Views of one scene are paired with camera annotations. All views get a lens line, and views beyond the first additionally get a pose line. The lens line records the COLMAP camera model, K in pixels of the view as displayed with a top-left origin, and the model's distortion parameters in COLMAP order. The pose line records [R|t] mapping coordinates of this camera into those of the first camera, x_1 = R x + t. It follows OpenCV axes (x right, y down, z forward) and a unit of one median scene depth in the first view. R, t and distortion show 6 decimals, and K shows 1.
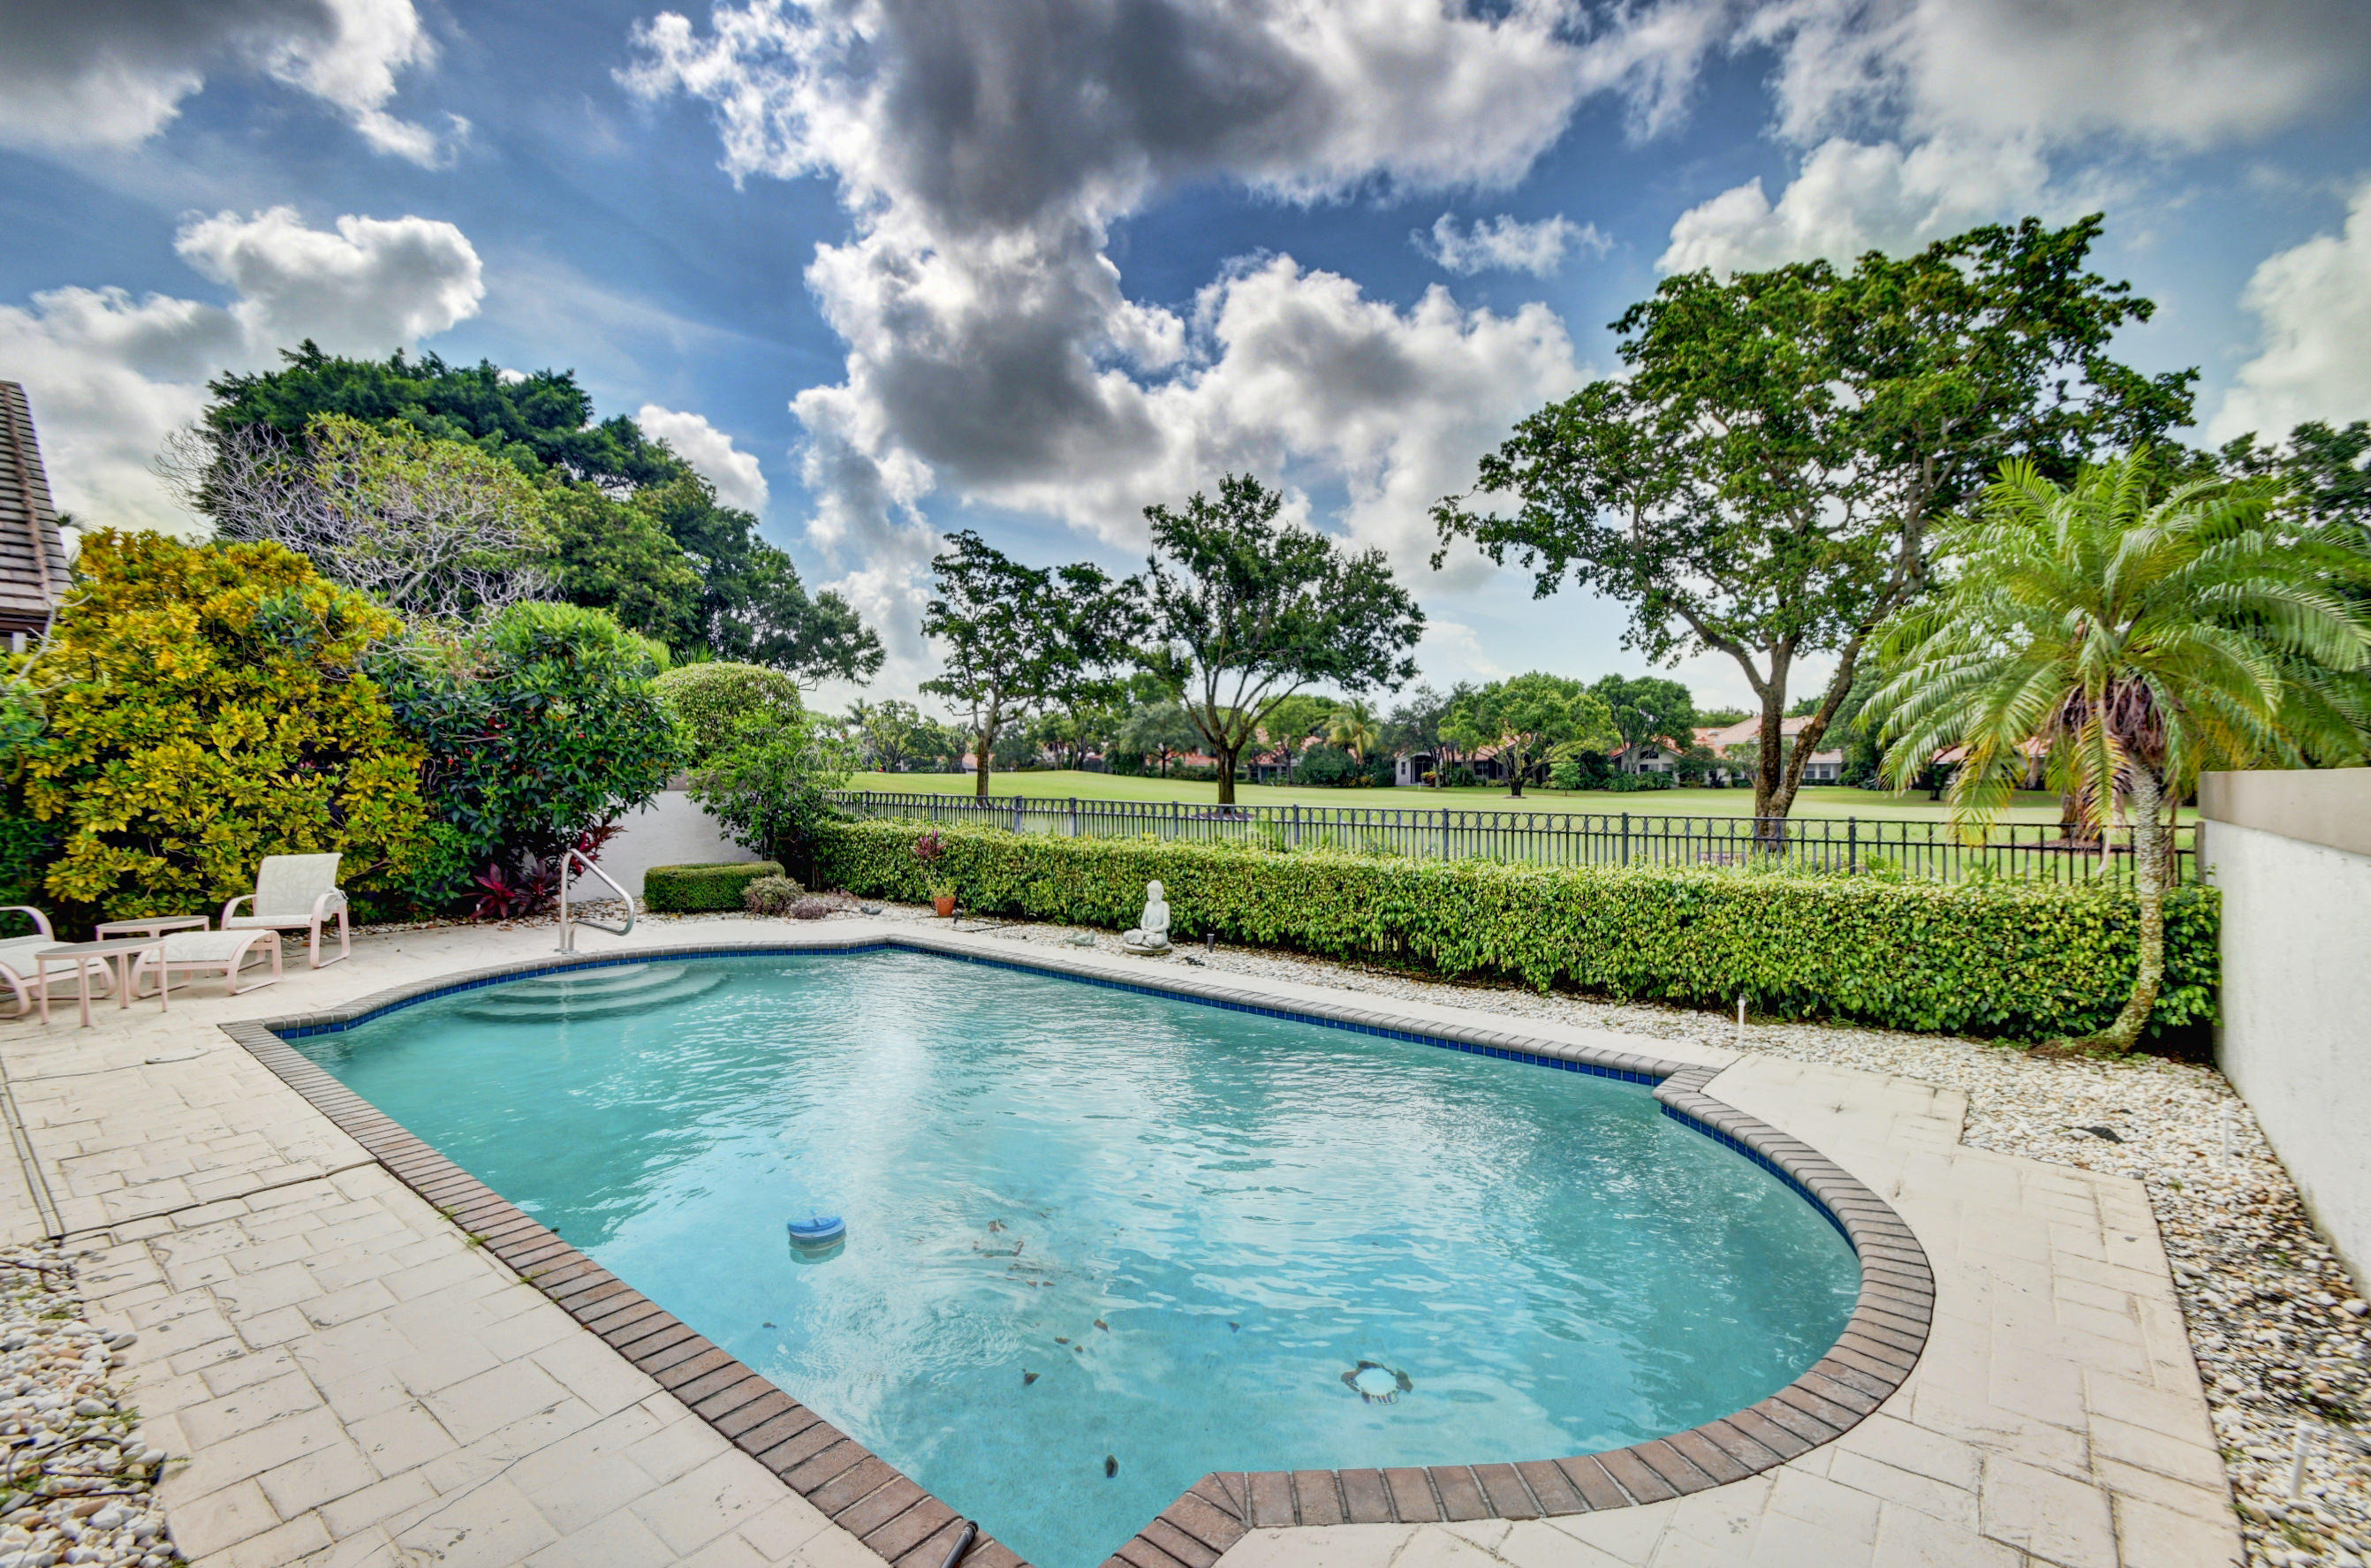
lens RADIAL K [[1045.9, 0, 1202.0], [0, 1045.9, 771.4], [0, 0, 1]] dist [0.021755, -0.021567]
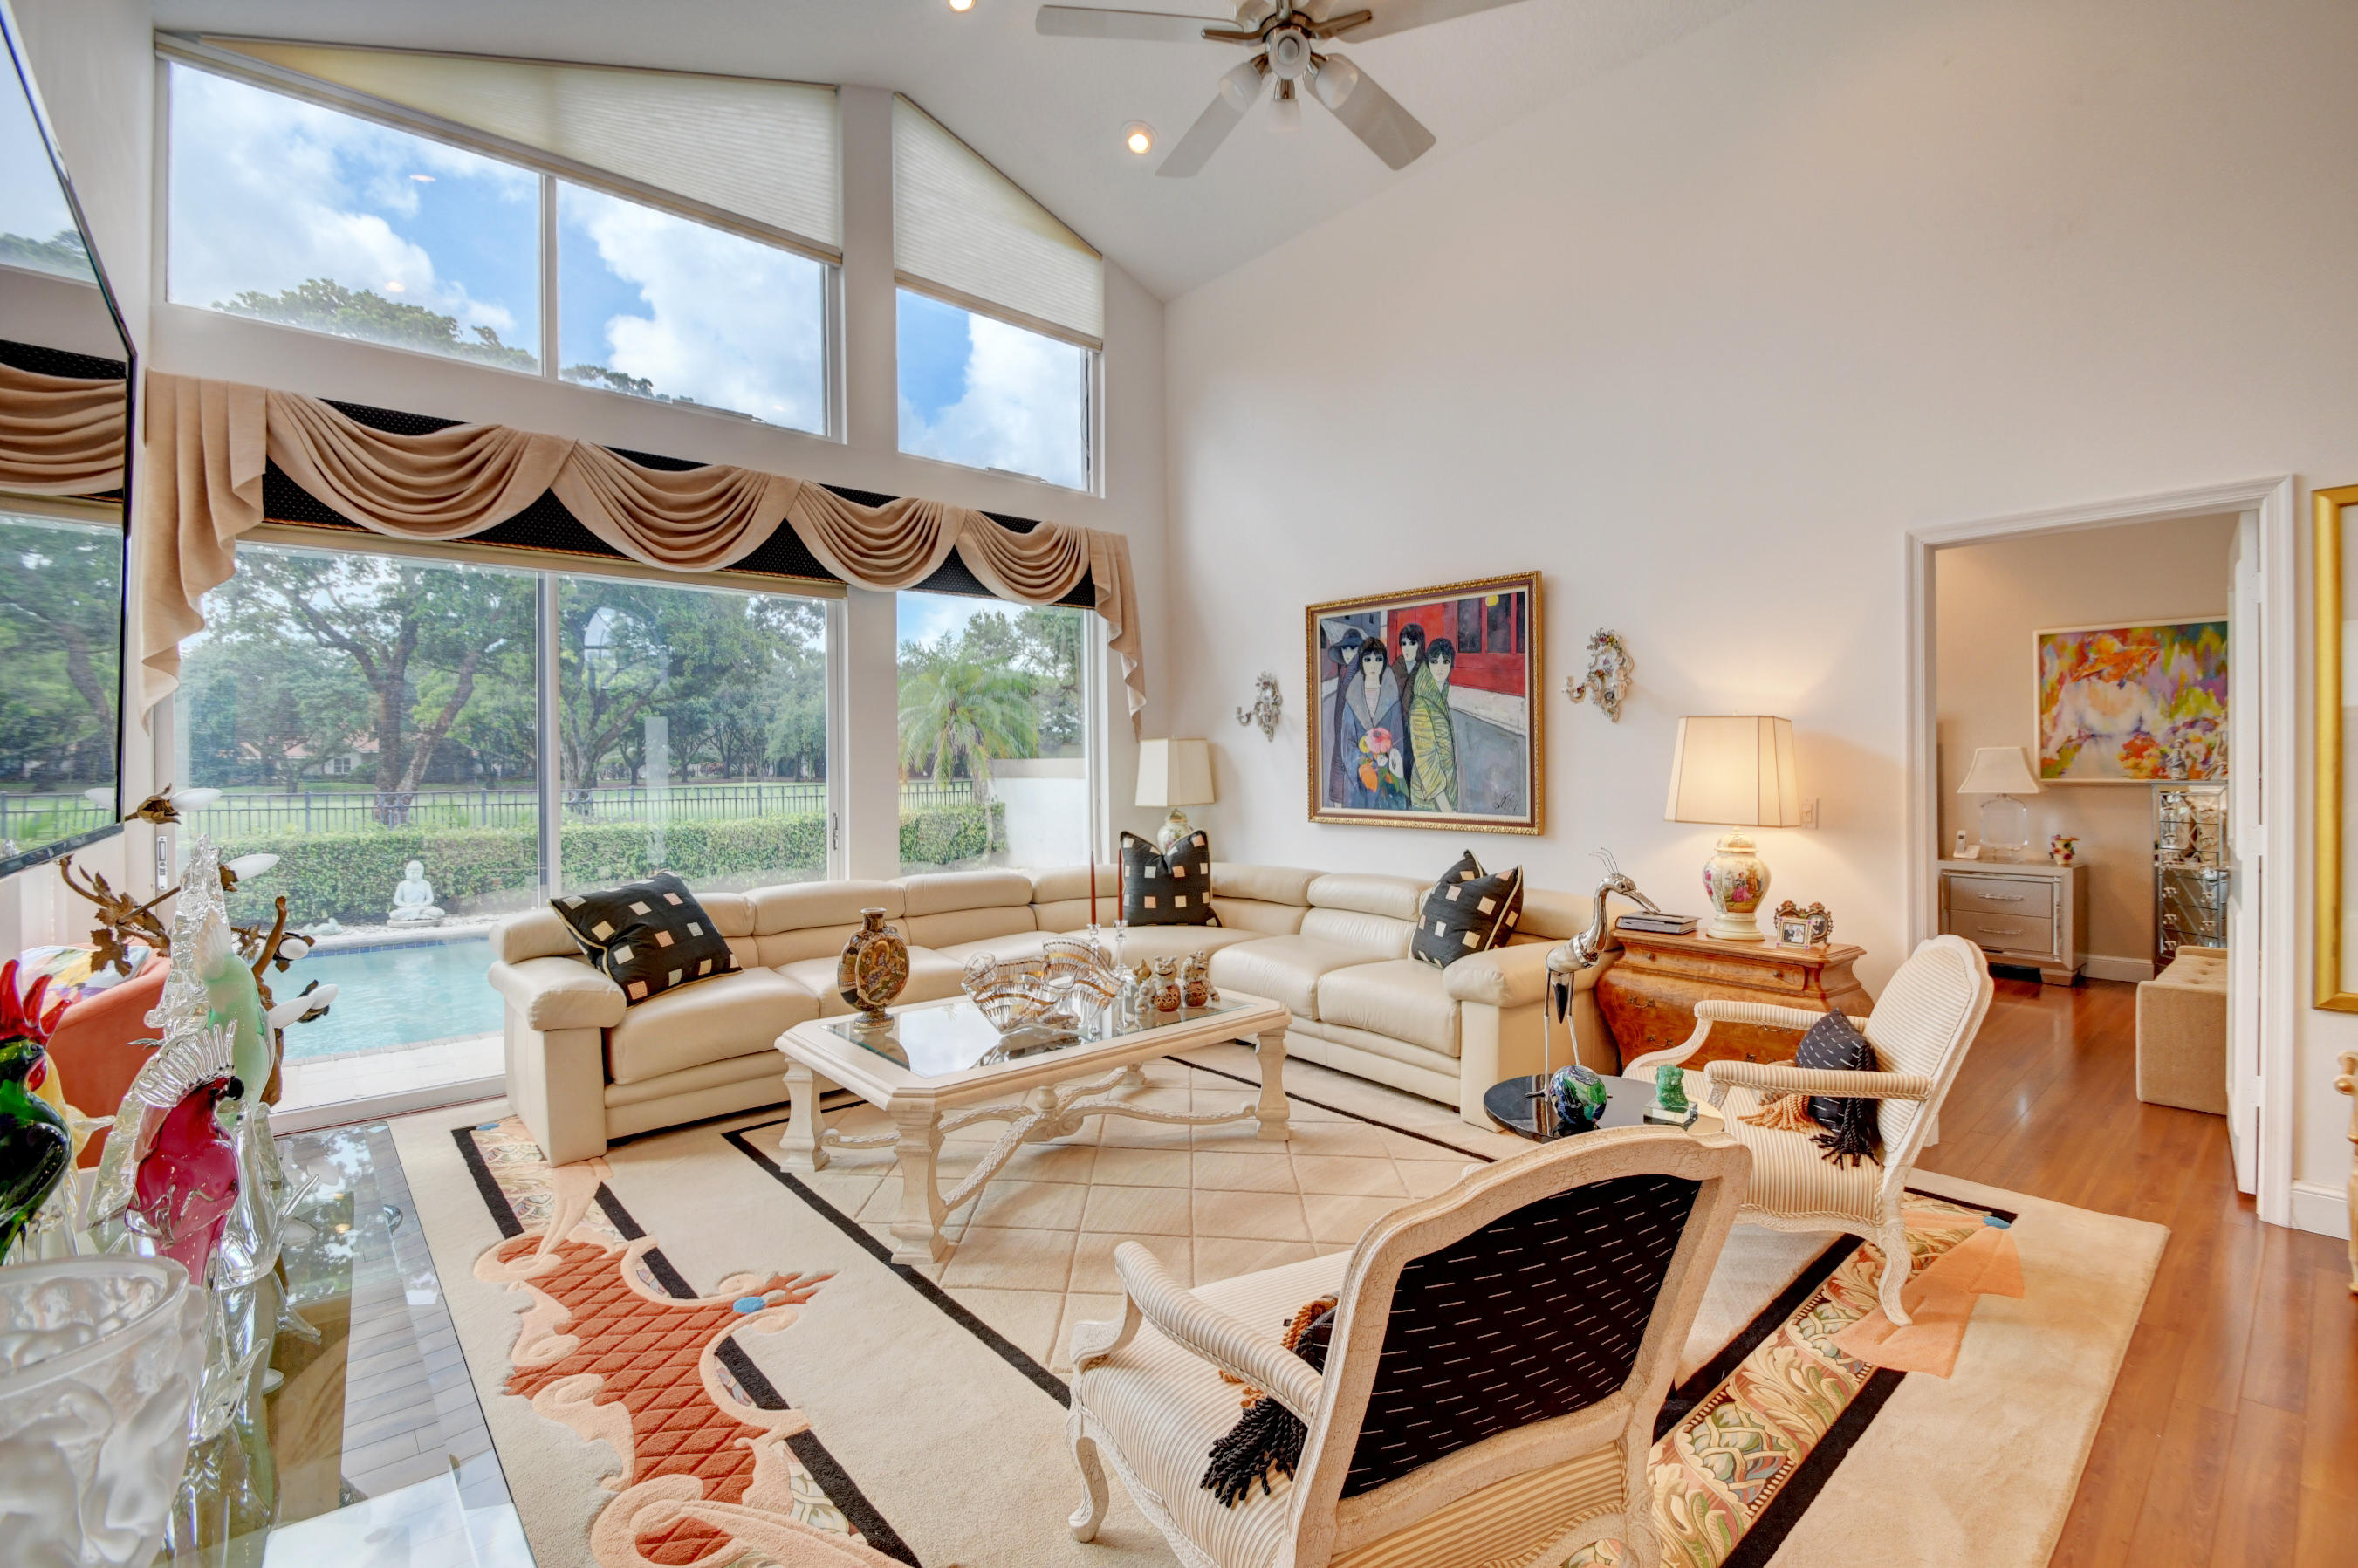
lens RADIAL K [[1035.1, 0, 1192.9], [0, 1035.1, 768.3], [0, 0, 1]] dist [0.009342, -0.013985]
pose [[0.165410, -0.006711, 0.986202, -0.118494], [0.005577, 0.999967, 0.005869, 0.000775], [-0.986209, 0.004529, 0.165442, 0.003222]]
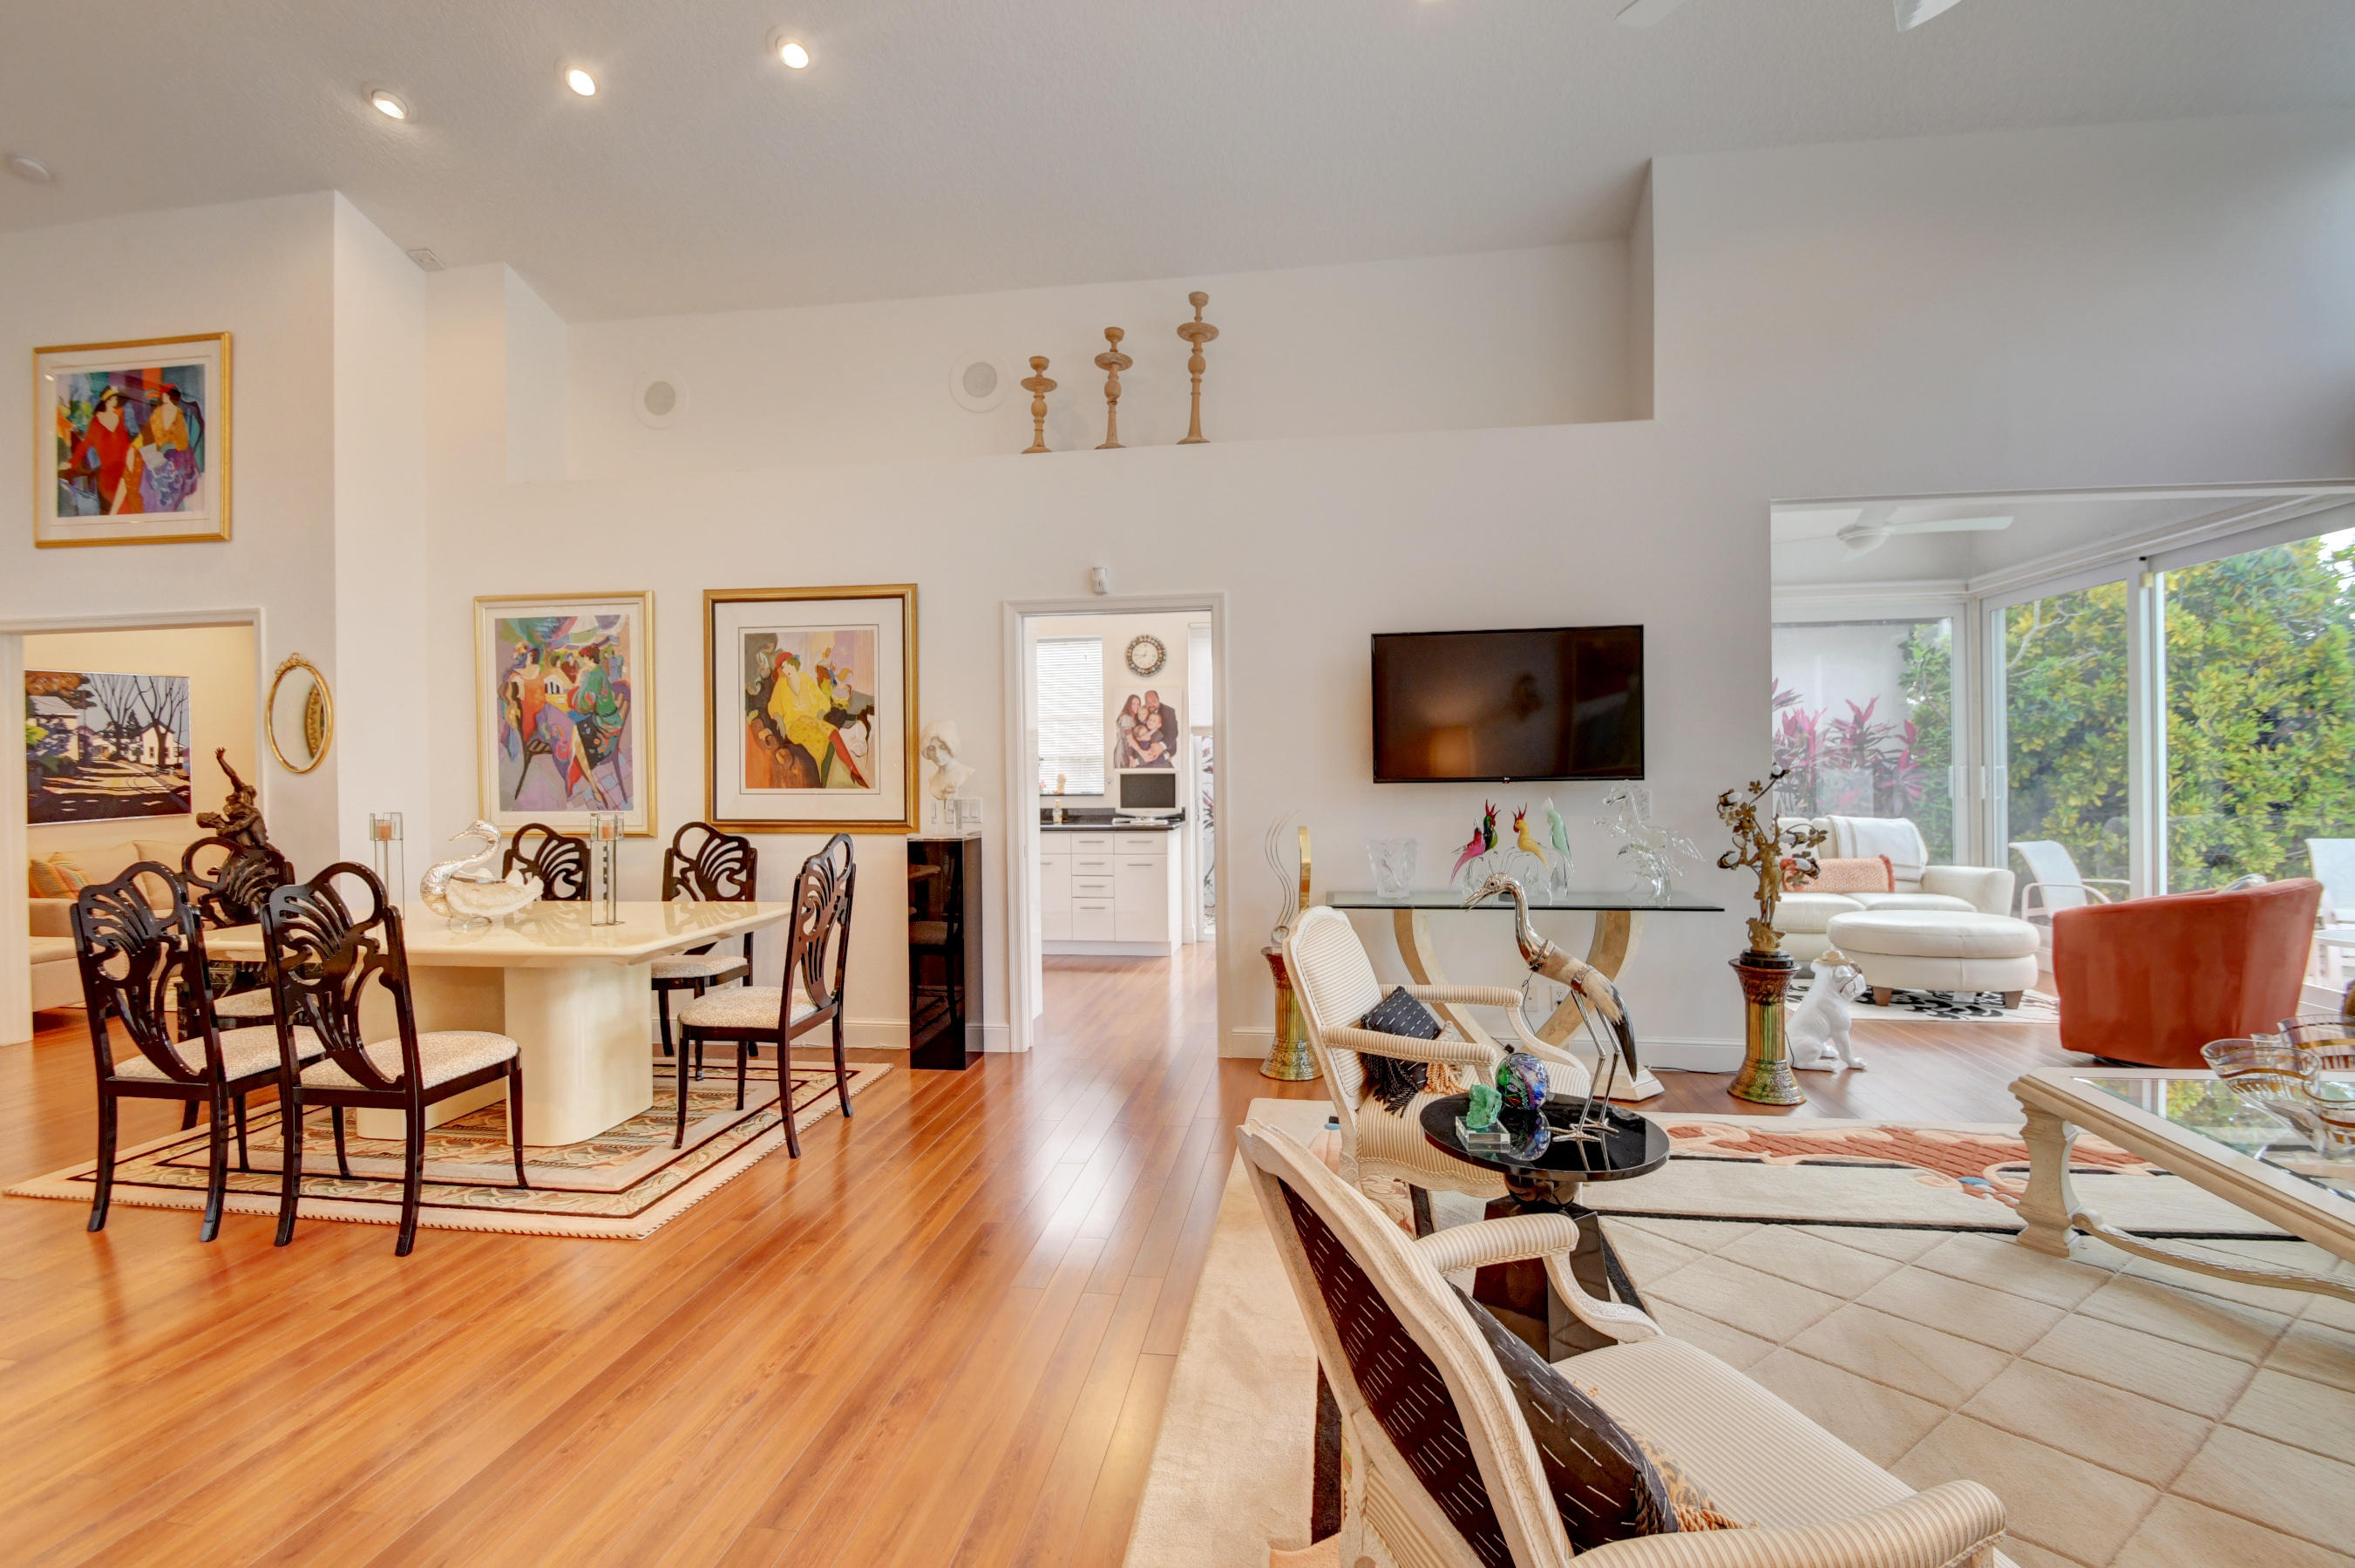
lens RADIAL K [[1038.8, 0, 1193.9], [0, 1038.8, 771.5], [0, 0, 1]] dist [0.021755, -0.021567]
pose [[0.507742, -0.003746, -0.861501, -0.069445], [0.015666, 0.999865, 0.004886, 0.000812], [0.861367, -0.015977, 0.507732, -0.024588]]
